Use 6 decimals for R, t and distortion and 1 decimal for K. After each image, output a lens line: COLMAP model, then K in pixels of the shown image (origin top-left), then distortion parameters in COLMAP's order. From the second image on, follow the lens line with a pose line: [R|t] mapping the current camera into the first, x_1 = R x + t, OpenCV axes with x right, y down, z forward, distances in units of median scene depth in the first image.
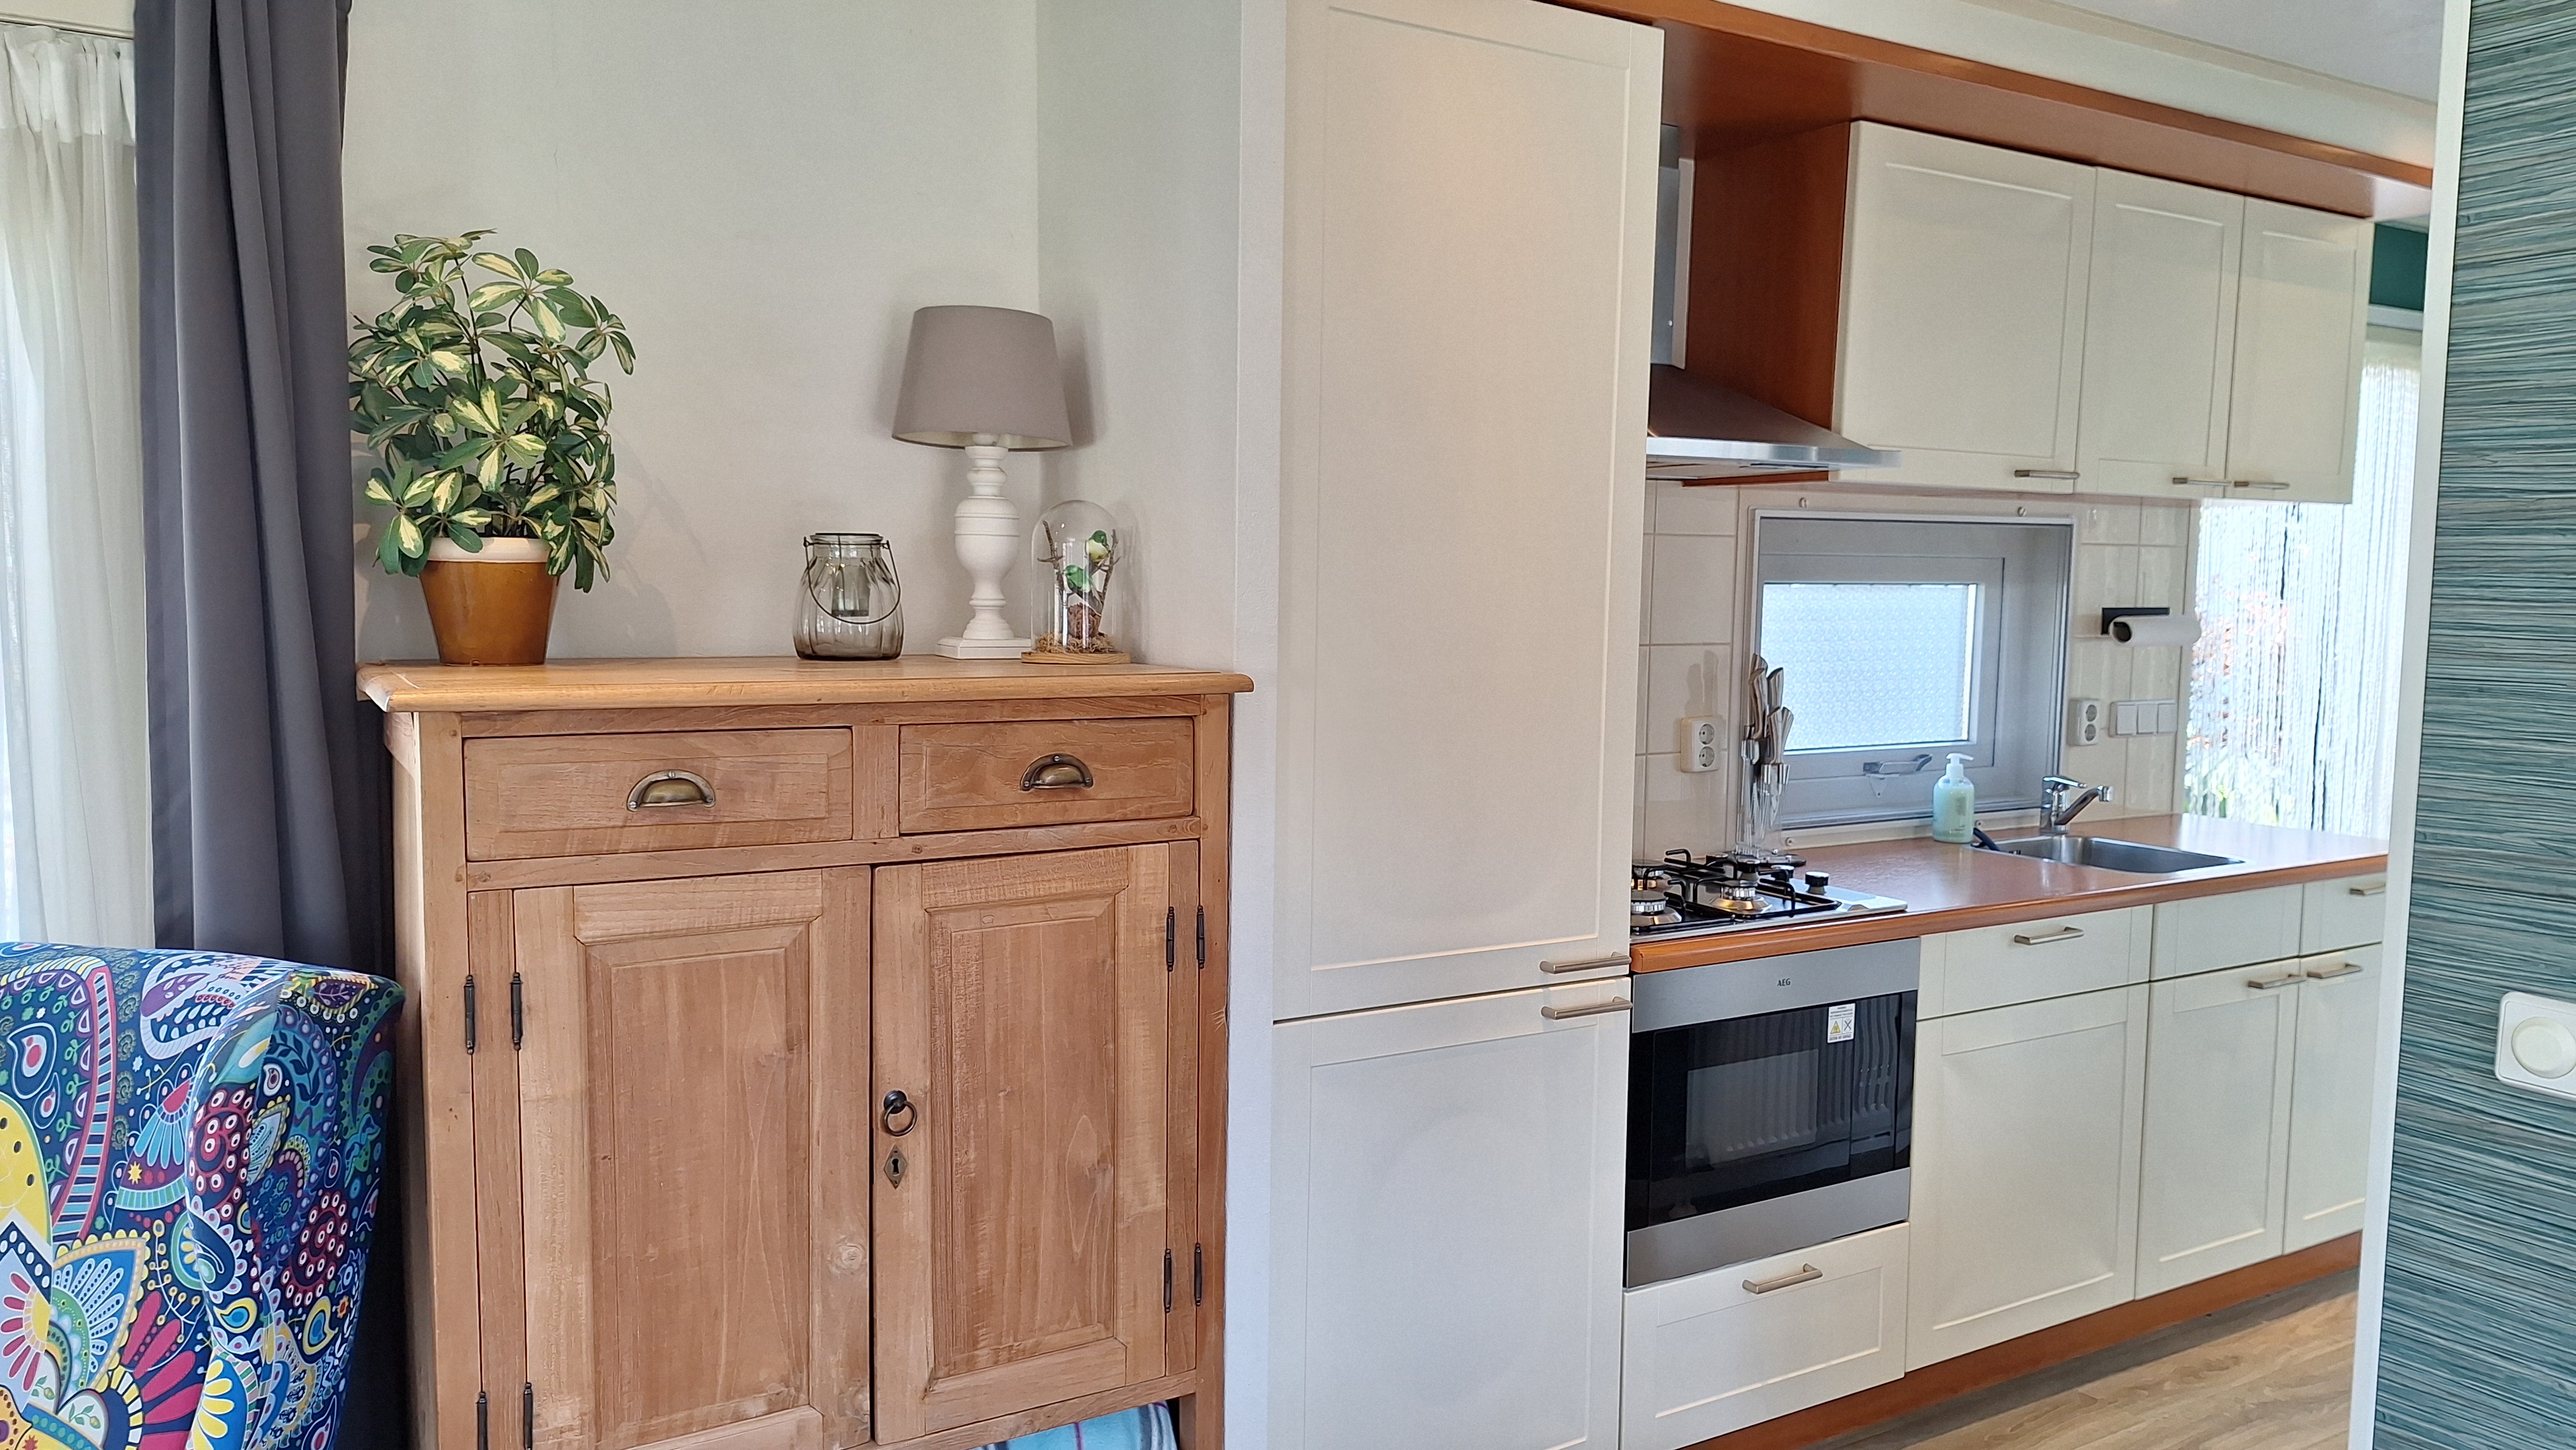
lens RADIAL K [[1782.1, 0, 1288.0], [0, 1782.1, 725.0], [0, 0, 1]] dist [0.001460, -0.001220]
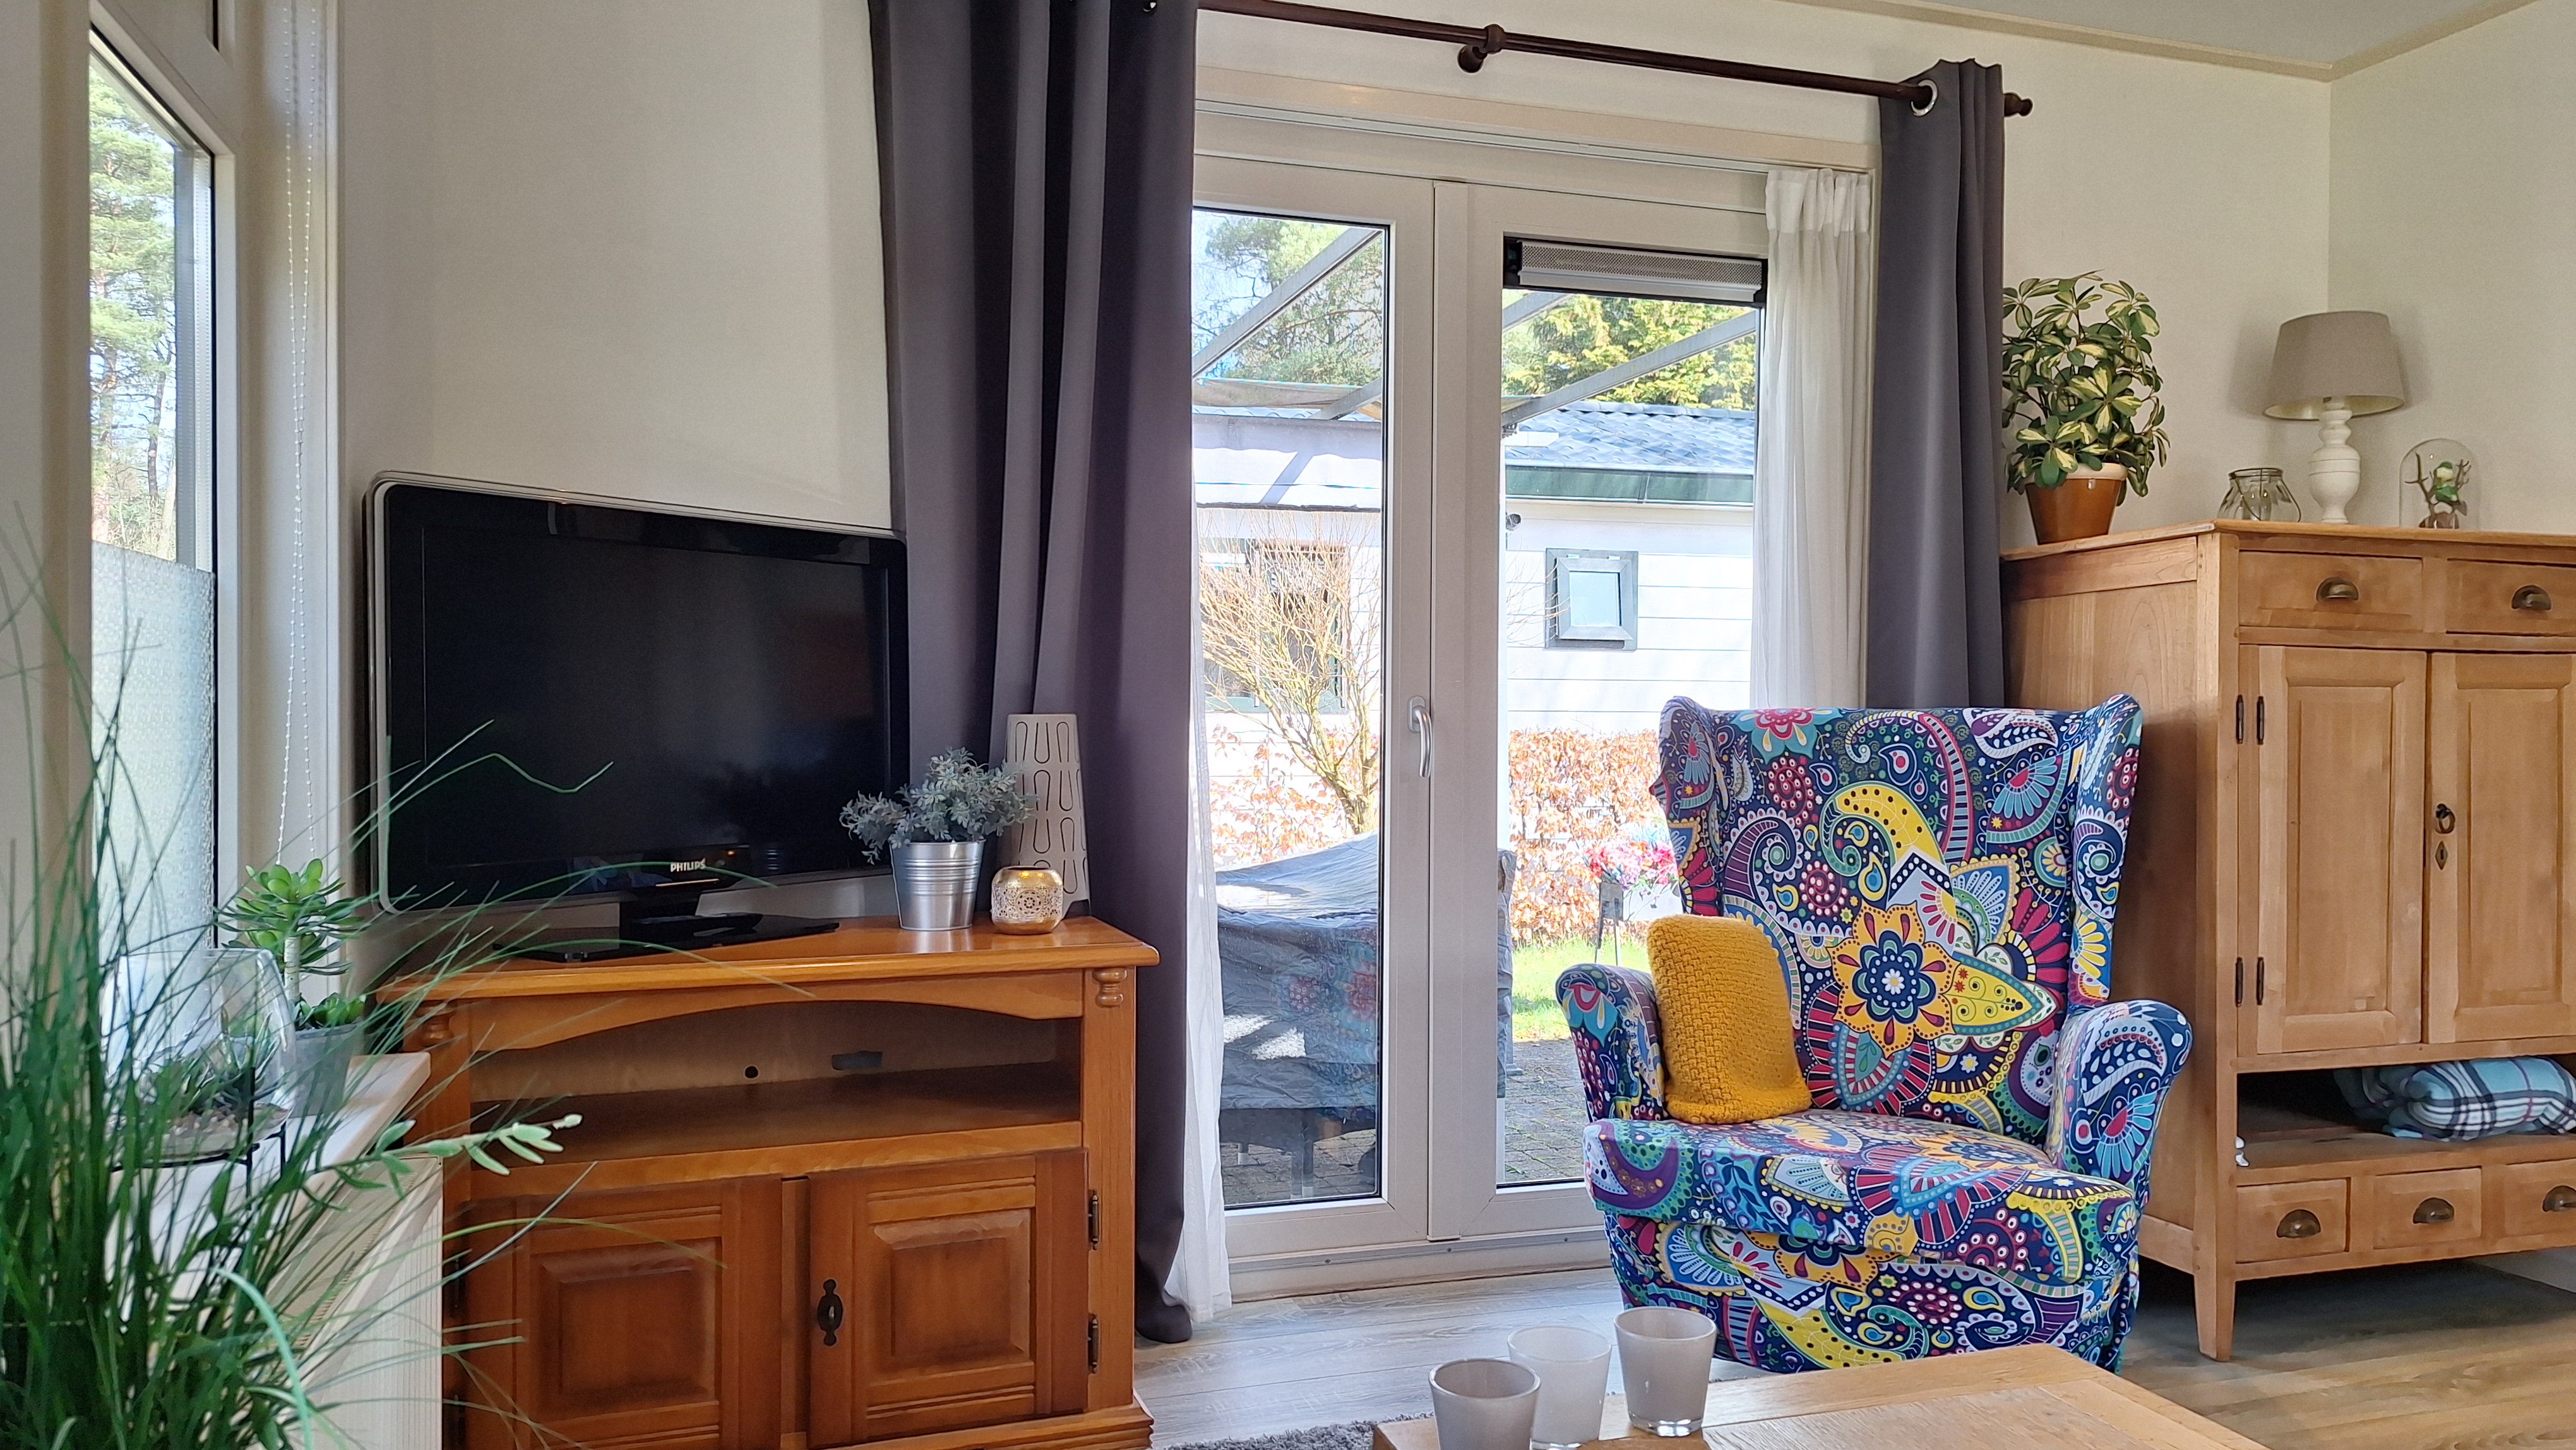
lens RADIAL K [[1682.3, 0, 1288.0], [0, 1682.3, 725.0], [0, 0, 1]] dist [0.005541, 0.000583]
pose [[0.962600, -0.009010, -0.270775, -0.853315], [-0.011609, 0.997157, -0.074452, 0.283712], [0.270676, 0.074811, 0.959759, -0.698767]]
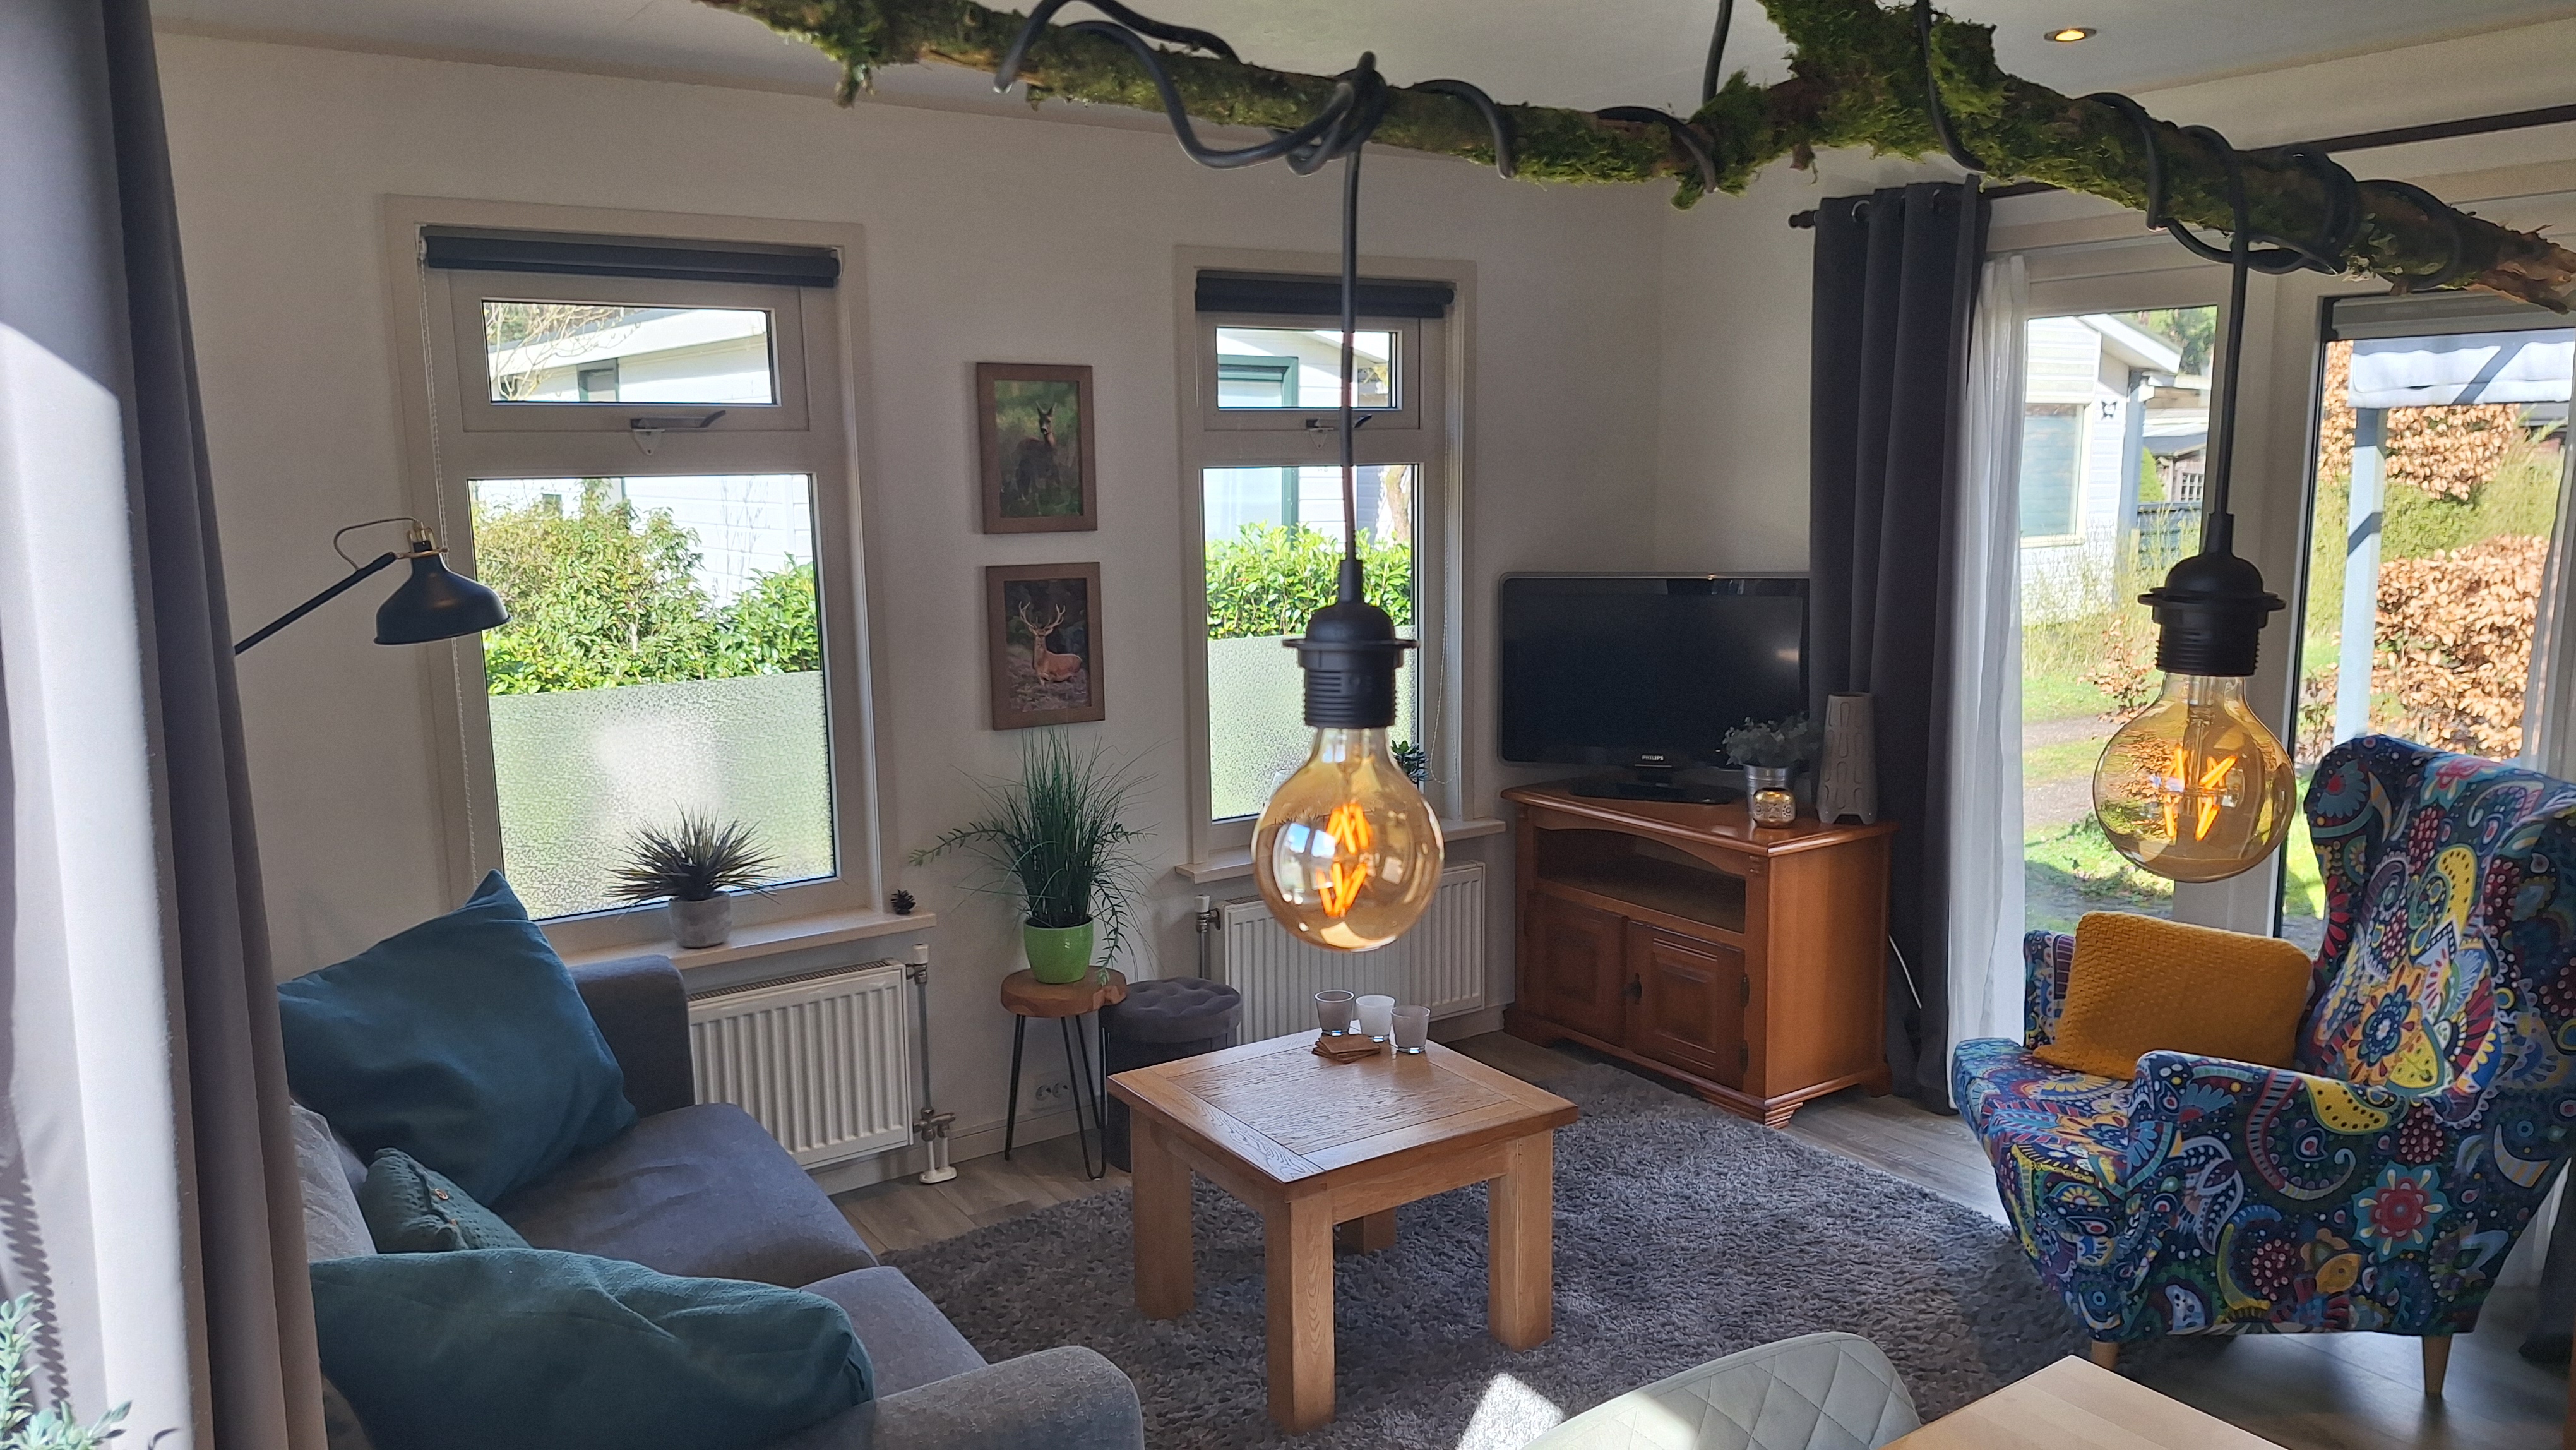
lens RADIAL K [[1782.1, 0, 1288.0], [0, 1782.1, 725.0], [0, 0, 1]] dist [0.001460, -0.001220]
pose [[0.003120, 0.131542, -0.991306, 0.976936], [-0.067854, 0.989054, 0.131030, -0.059955], [0.997690, 0.066856, 0.012012, -0.164100]]
